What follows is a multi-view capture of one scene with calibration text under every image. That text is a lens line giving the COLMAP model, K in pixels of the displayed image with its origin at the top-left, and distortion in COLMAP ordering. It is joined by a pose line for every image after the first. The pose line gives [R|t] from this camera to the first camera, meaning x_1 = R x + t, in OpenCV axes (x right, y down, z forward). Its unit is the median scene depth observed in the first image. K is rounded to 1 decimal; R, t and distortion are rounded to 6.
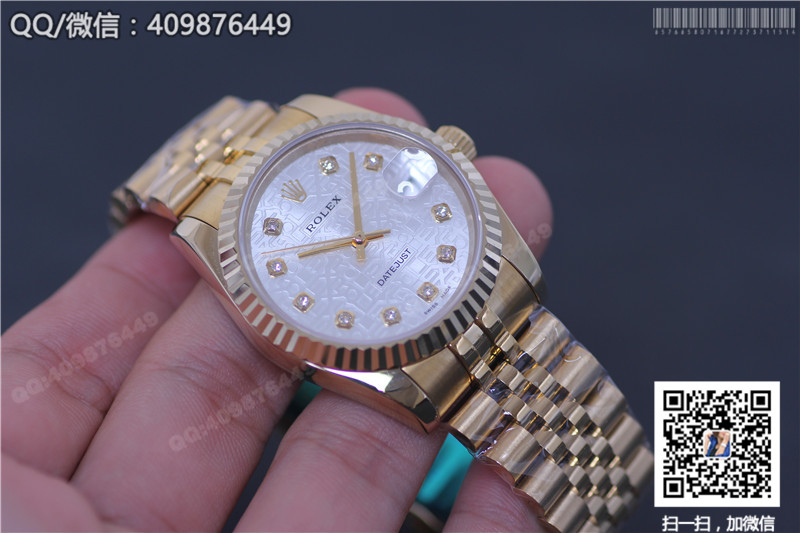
lens RADIAL K [[3358.8, 0, 397.3], [0, 3358.8, 264.0], [0, 0, 1]] dist [2.334679, 0.000000]
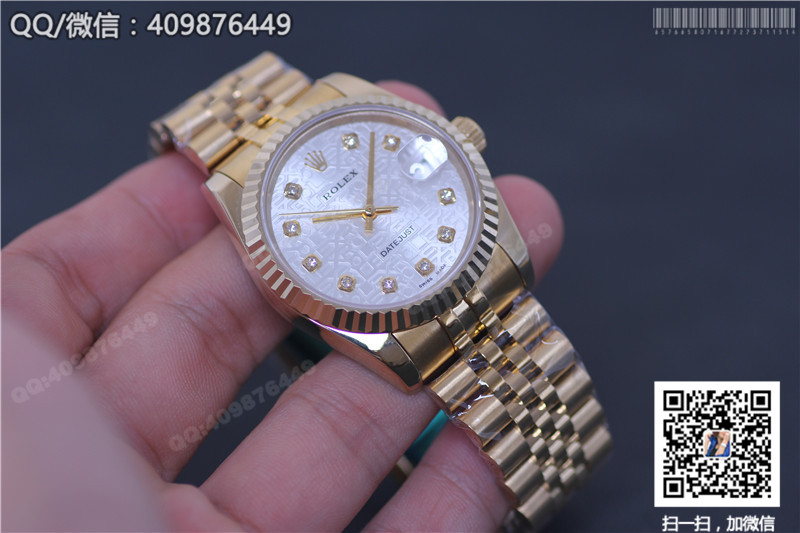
lens RADIAL K [[3358.8, 0, 401.2], [0, 3358.8, 272.9], [0, 0, 1]] dist [2.334679, 0.000000]
pose [[0.992841, 0.119348, -0.004770, 0.006626], [-0.119260, 0.992738, 0.015737, -0.006065], [0.006614, -0.015055, 0.999865, -0.104151]]
